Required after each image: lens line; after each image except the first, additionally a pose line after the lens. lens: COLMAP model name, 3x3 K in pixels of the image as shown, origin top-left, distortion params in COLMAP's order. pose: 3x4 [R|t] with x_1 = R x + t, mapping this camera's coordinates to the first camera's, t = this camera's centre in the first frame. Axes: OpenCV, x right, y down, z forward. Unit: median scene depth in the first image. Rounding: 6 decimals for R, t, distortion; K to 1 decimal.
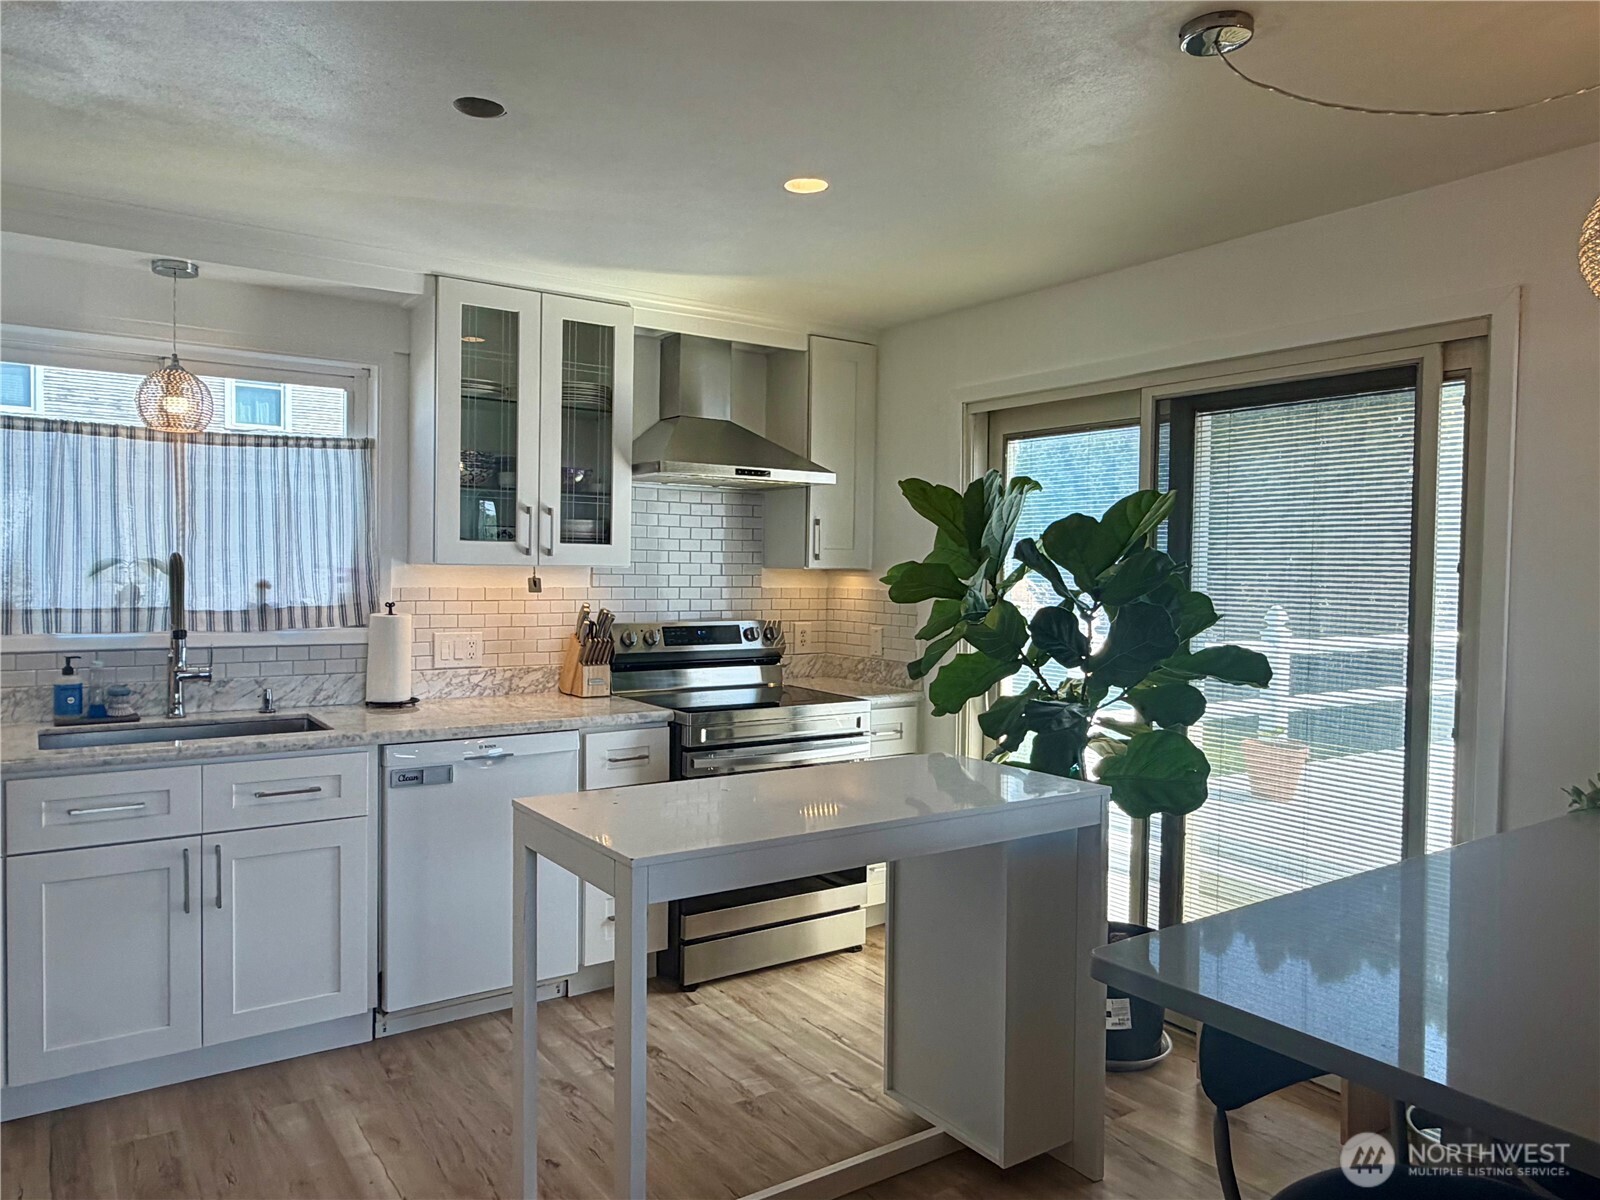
lens RADIAL K [[1093.9, 0, 786.1], [0, 1093.9, 600.2], [0, 0, 1]] dist [-0.000201, -0.001267]
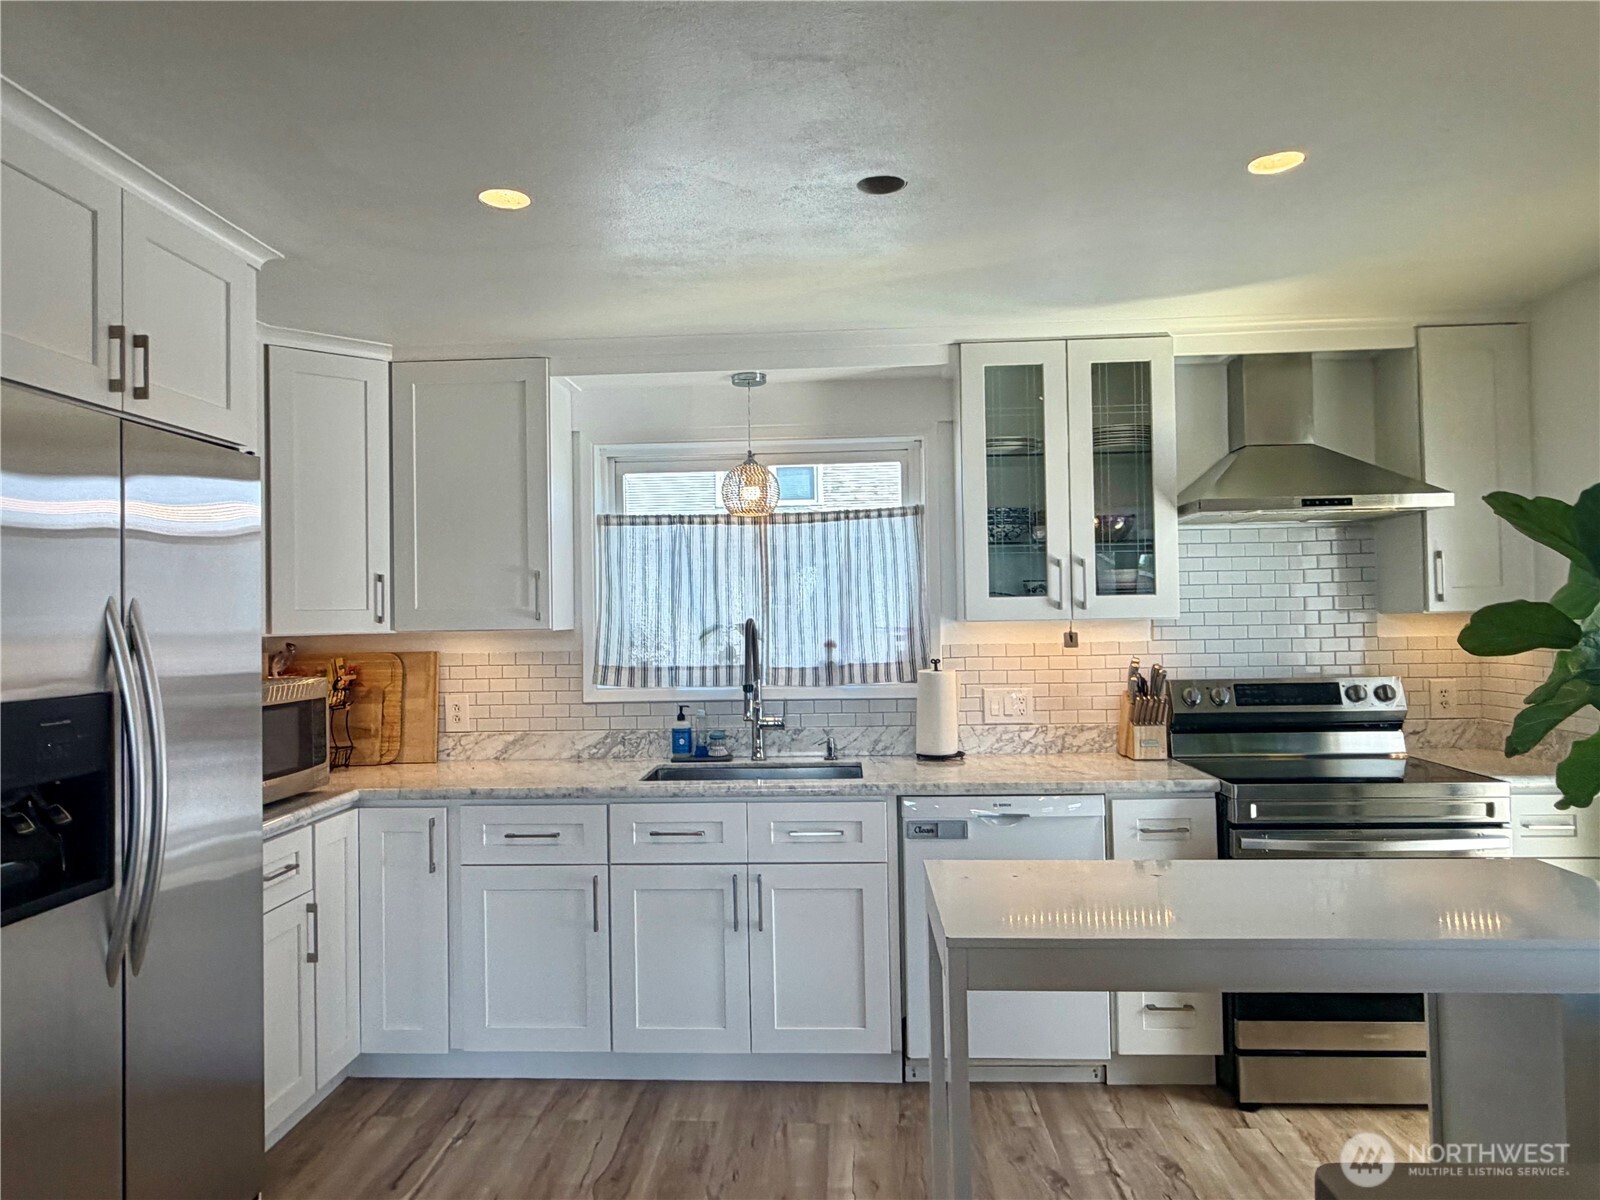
lens RADIAL K [[1093.9, 0, 781.8], [0, 1093.9, 595.7], [0, 0, 1]] dist [-0.000201, -0.001267]
pose [[0.788457, -0.042574, -0.613614, 0.171691], [0.010582, 0.998393, -0.055673, -0.001977], [0.614999, 0.037402, 0.787641, 0.086960]]
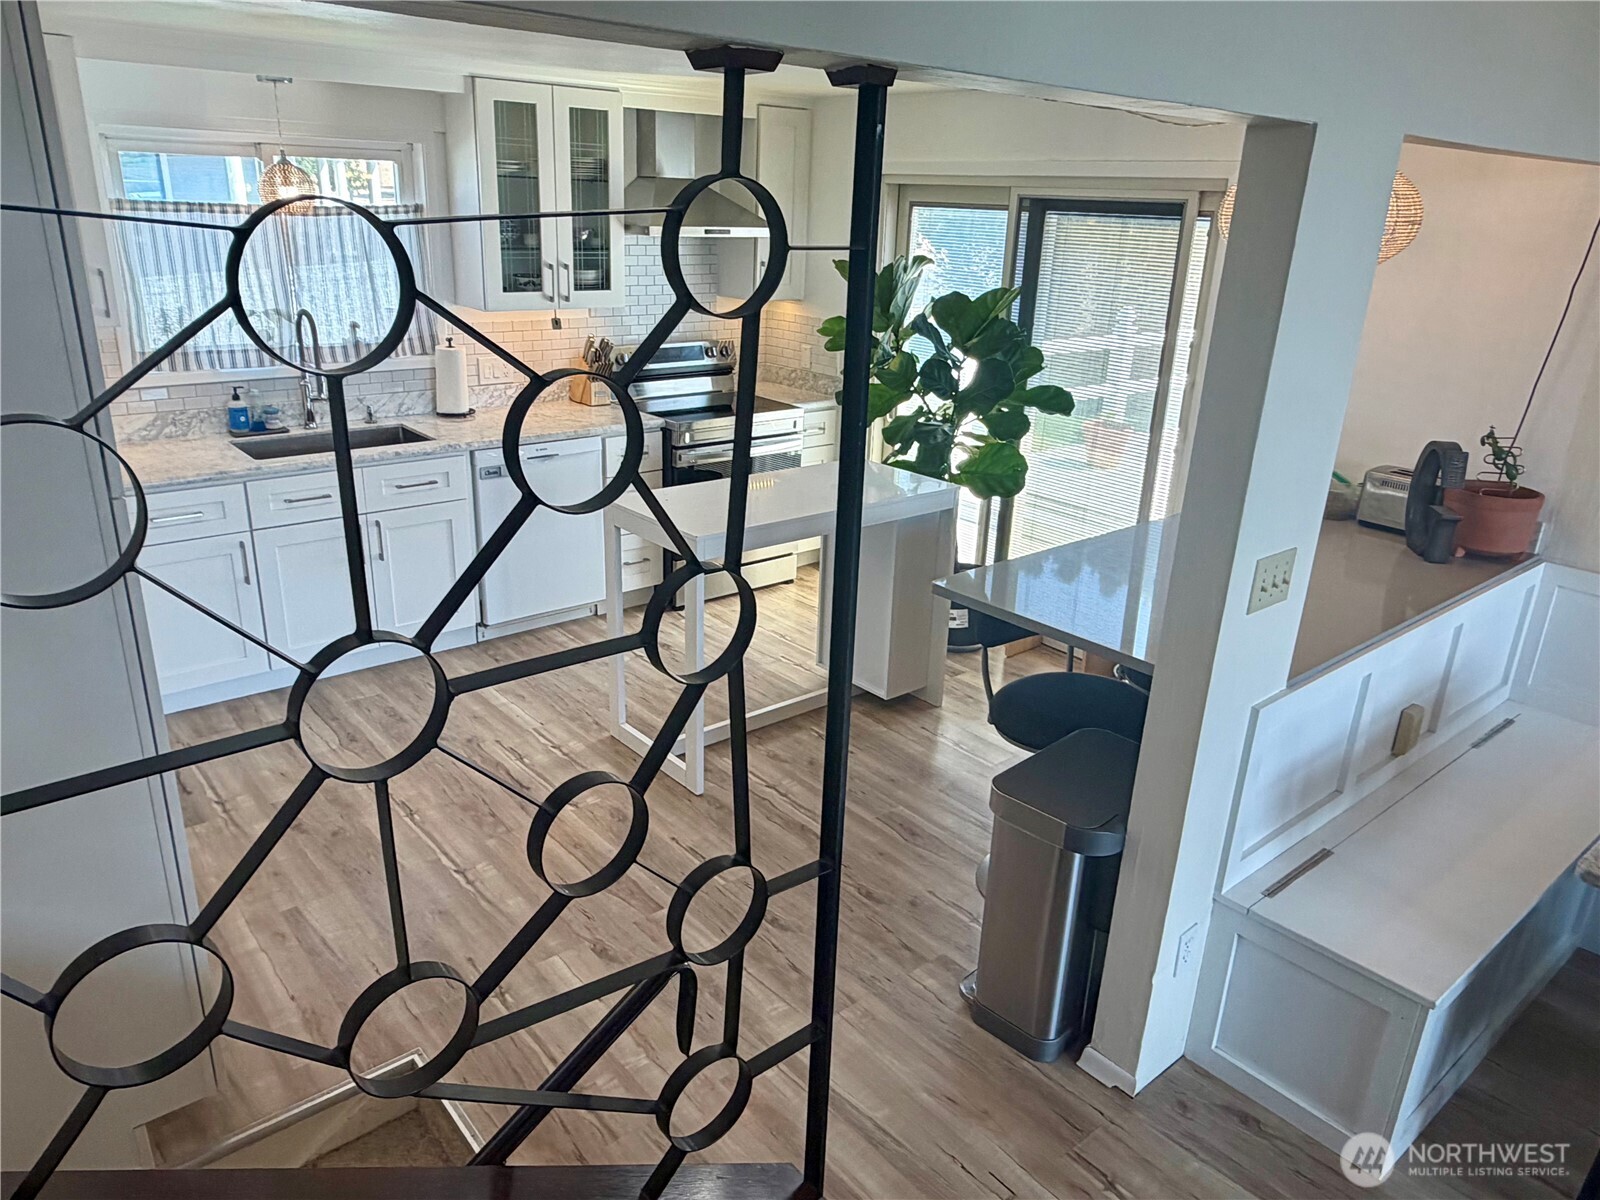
lens RADIAL K [[1093.9, 0, 790.8], [0, 1093.9, 599.5], [0, 0, 1]] dist [-0.000201, -0.001267]
pose [[0.995221, -0.012963, 0.096782, -0.083698], [-0.018499, 0.948169, 0.317227, -0.129969], [-0.095878, -0.317501, 0.943398, -0.410021]]
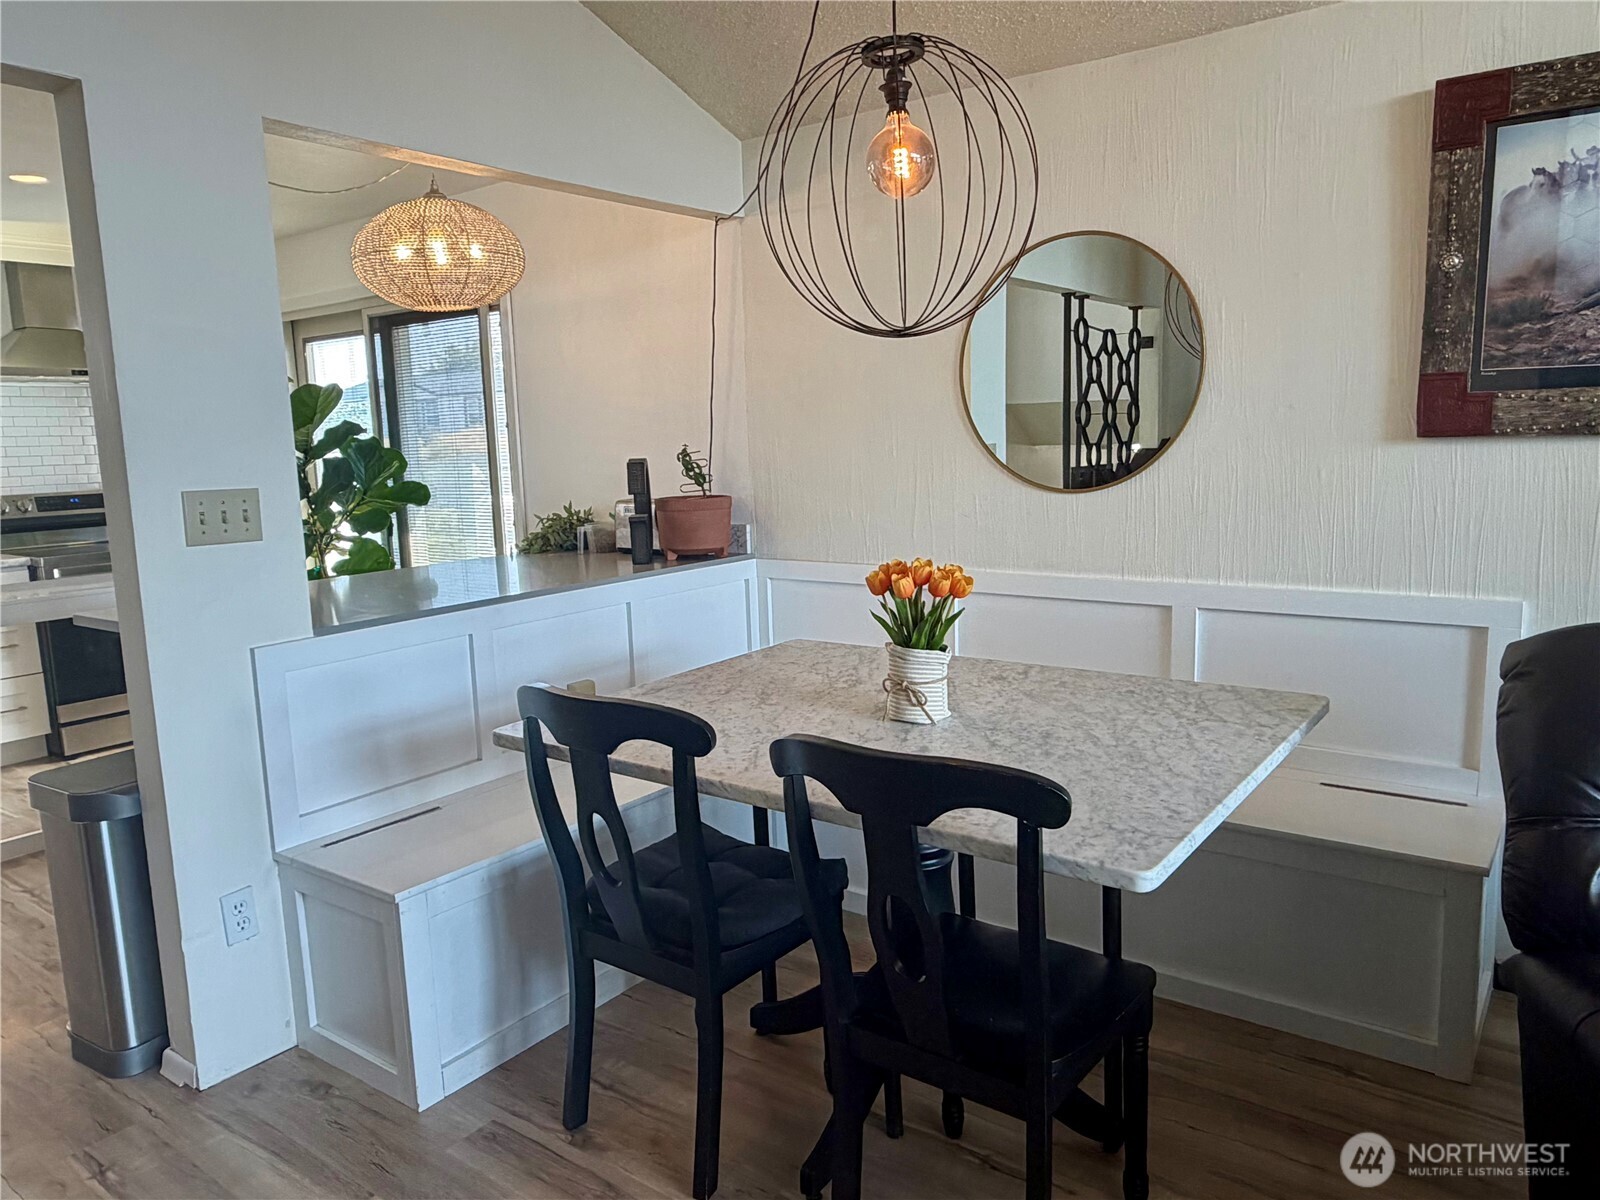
lens RADIAL K [[1093.9, 0, 786.1], [0, 1093.9, 597.1], [0, 0, 1]] dist [-0.000201, -0.001267]
pose [[0.945276, -0.091753, 0.313104, 0.358914], [0.055698, 0.990937, 0.122235, 0.038856], [-0.321482, -0.098107, 0.941820, -0.576018]]
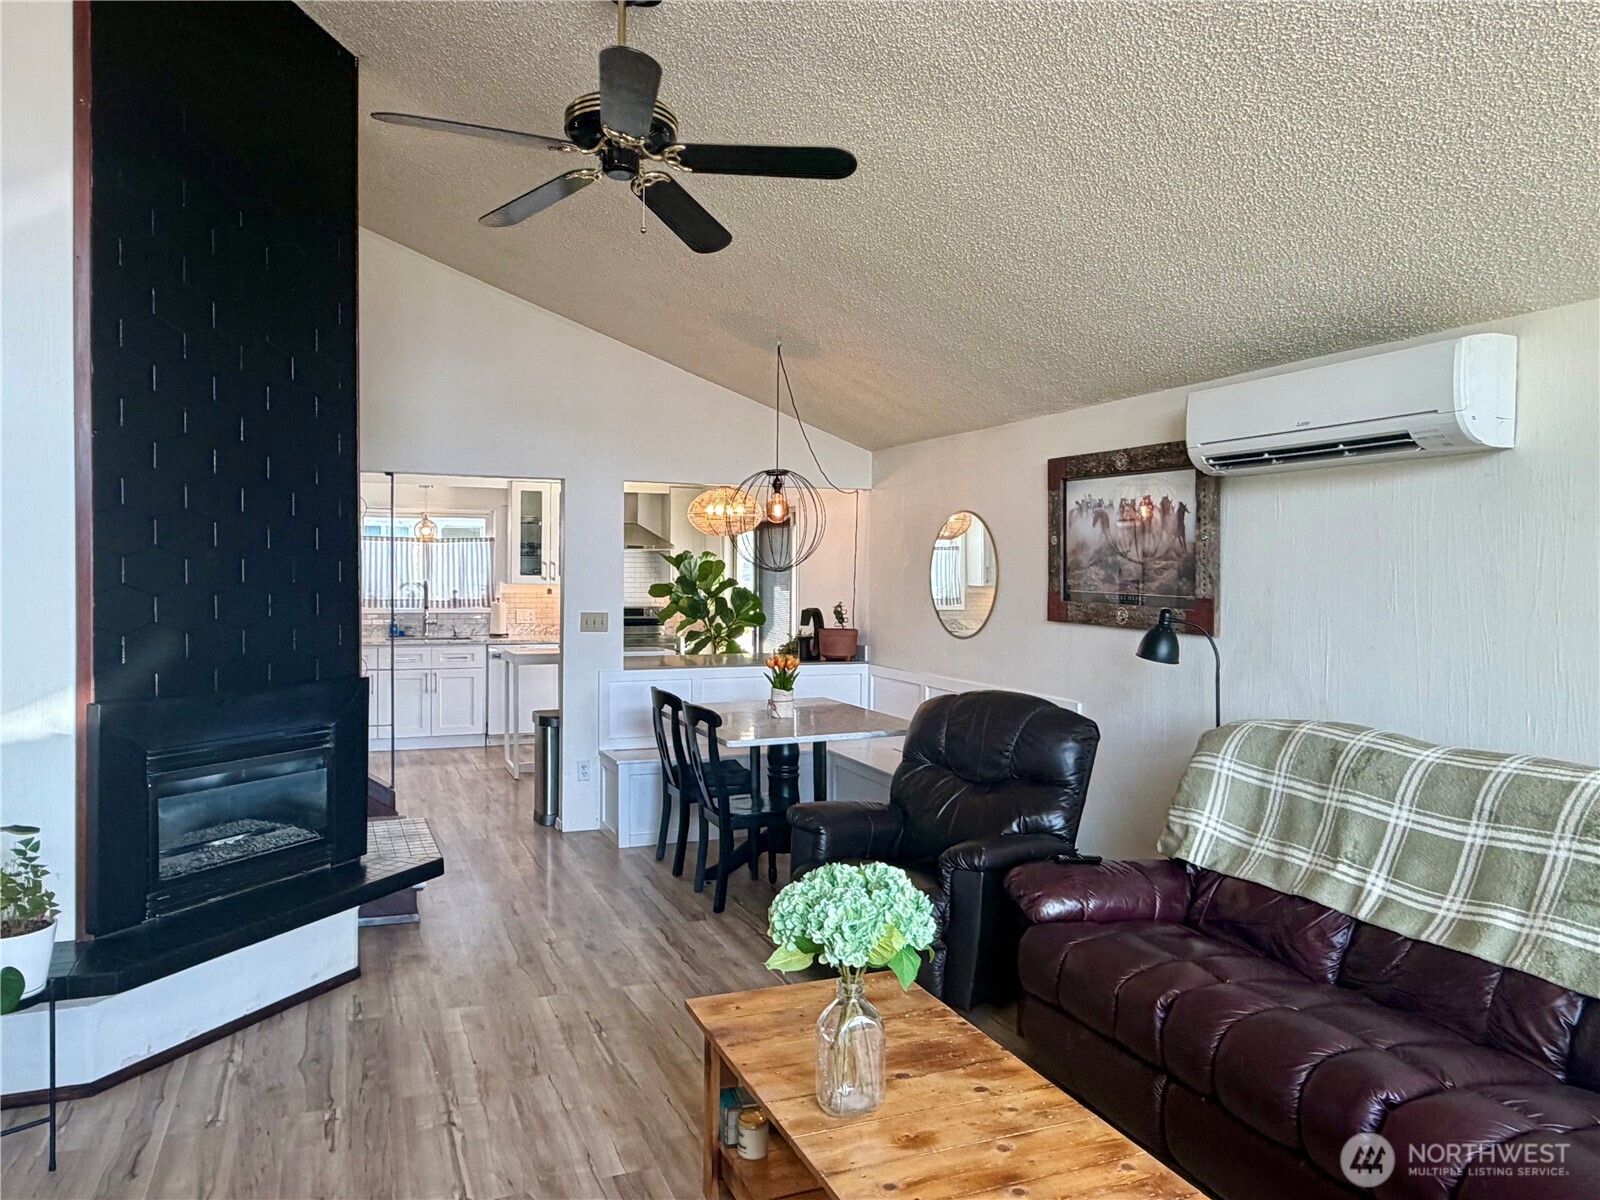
lens RADIAL K [[1093.9, 0, 785.4], [0, 1093.9, 596.5], [0, 0, 1]] dist [-0.000201, -0.001267]
pose [[0.976550, -0.000869, -0.215289, 0.955945], [-0.001740, 0.999927, -0.011928, 0.031046], [0.215284, 0.012023, 0.976477, -1.560225]]
